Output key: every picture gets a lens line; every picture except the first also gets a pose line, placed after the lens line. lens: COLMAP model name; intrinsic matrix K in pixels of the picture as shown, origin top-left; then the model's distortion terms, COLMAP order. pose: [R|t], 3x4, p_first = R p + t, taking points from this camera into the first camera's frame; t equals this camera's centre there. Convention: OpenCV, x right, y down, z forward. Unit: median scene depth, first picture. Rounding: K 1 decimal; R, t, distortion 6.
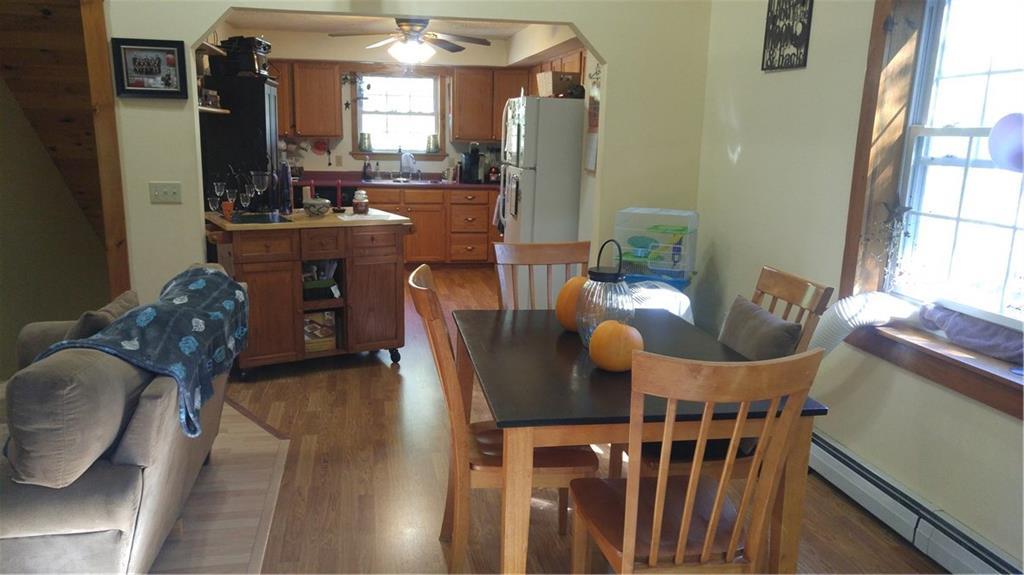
lens RADIAL K [[757.3, 0, 514.8], [0, 757.3, 291.4], [0, 0, 1]] dist [0.019532, -0.011218]
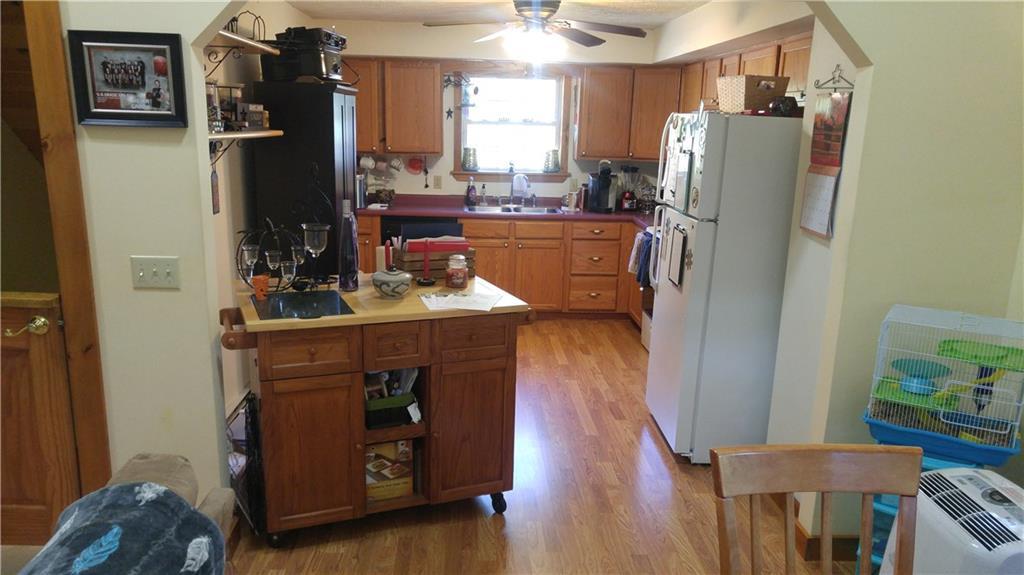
lens RADIAL K [[757.3, 0, 506.6], [0, 757.3, 309.6], [0, 0, 1]] dist [0.019532, -0.011218]
pose [[0.989148, 0.040900, -0.141118, -0.056021], [-0.036623, 0.998792, 0.032776, -0.096639], [0.142288, -0.027253, 0.989450, 0.300673]]
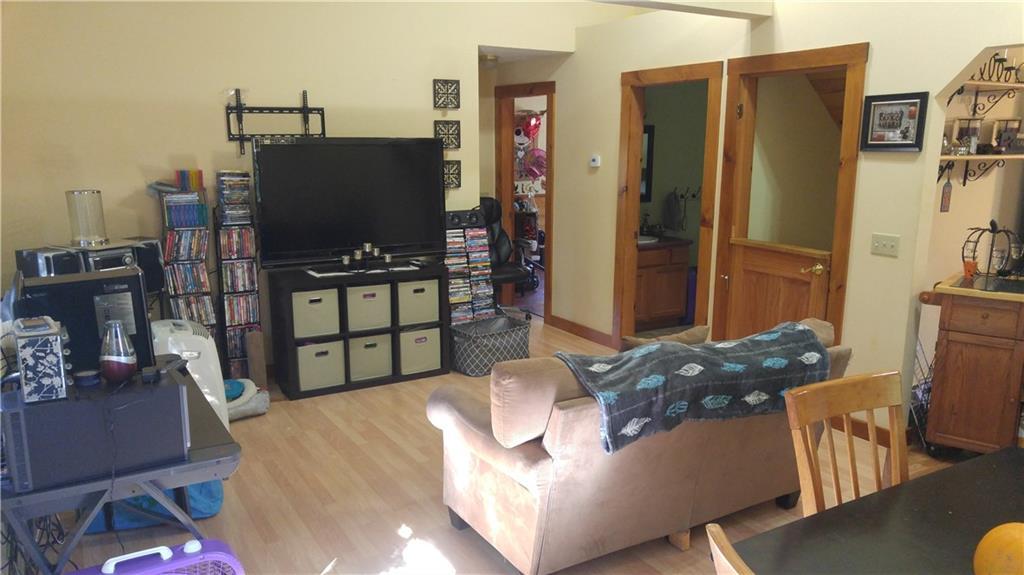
lens RADIAL K [[757.3, 0, 520.1], [0, 757.3, 311.7], [0, 0, 1]] dist [0.019532, -0.011218]
pose [[0.337869, 0.184275, -0.922977, 0.231876], [-0.186574, 0.974299, 0.126224, -0.059702], [0.922515, 0.129556, 0.363566, 0.151493]]
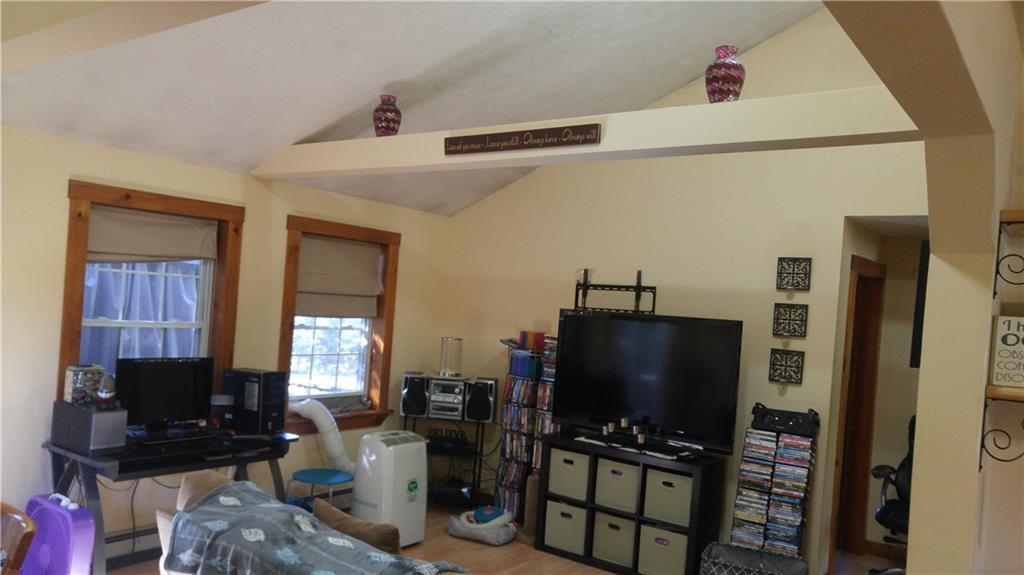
lens RADIAL K [[757.3, 0, 493.3], [0, 757.3, 288.7], [0, 0, 1]] dist [0.019532, -0.011218]
pose [[-0.737287, -0.087010, -0.669953, 0.033259], [-0.223380, 0.967291, 0.120203, -0.214050], [0.637581, 0.238278, -0.732608, 0.837481]]
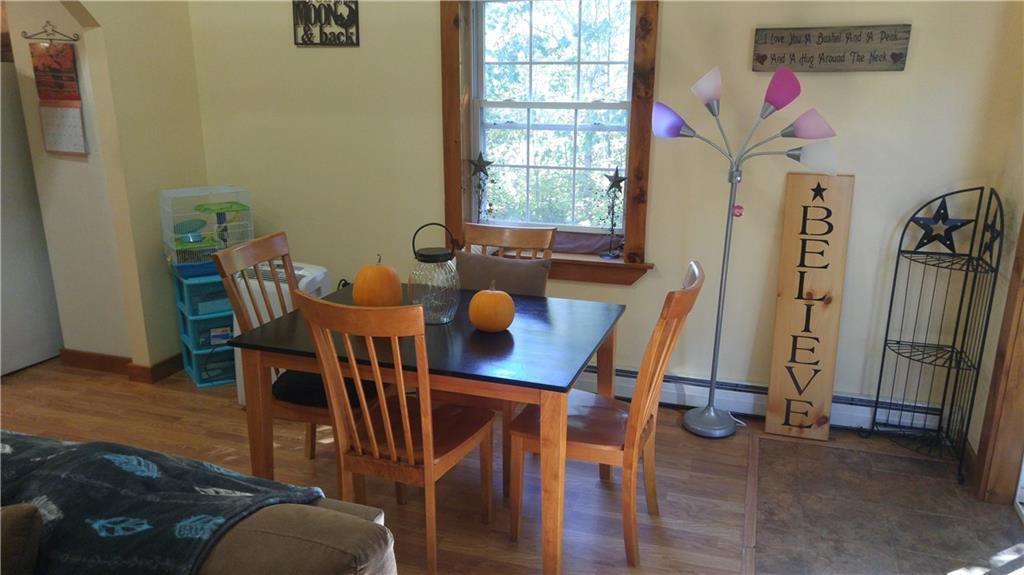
lens RADIAL K [[757.3, 0, 504.8], [0, 757.3, 295.0], [0, 0, 1]] dist [0.019532, -0.011218]
pose [[0.481225, -0.258631, 0.837576, -0.356827], [0.186843, 0.963791, 0.190255, -0.072607], [-0.856453, 0.064940, 0.512123, 0.166188]]
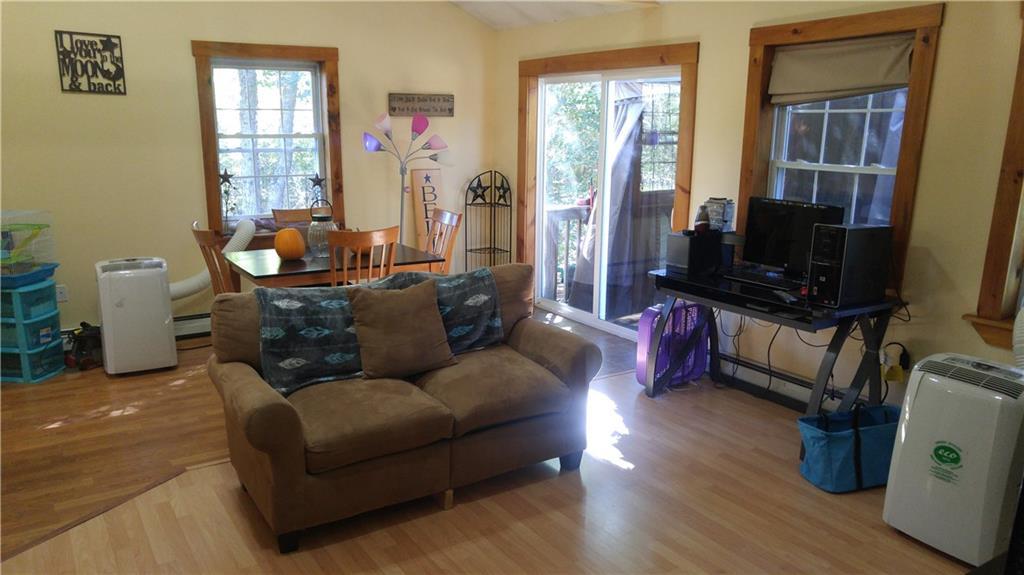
lens RADIAL K [[757.3, 0, 509.1], [0, 757.3, 310.3], [0, 0, 1]] dist [0.019532, -0.011218]
pose [[-0.371834, -0.250613, 0.893830, -0.866672], [0.175513, 0.926523, 0.332792, -0.171813], [-0.911556, 0.280622, -0.300527, 0.565050]]
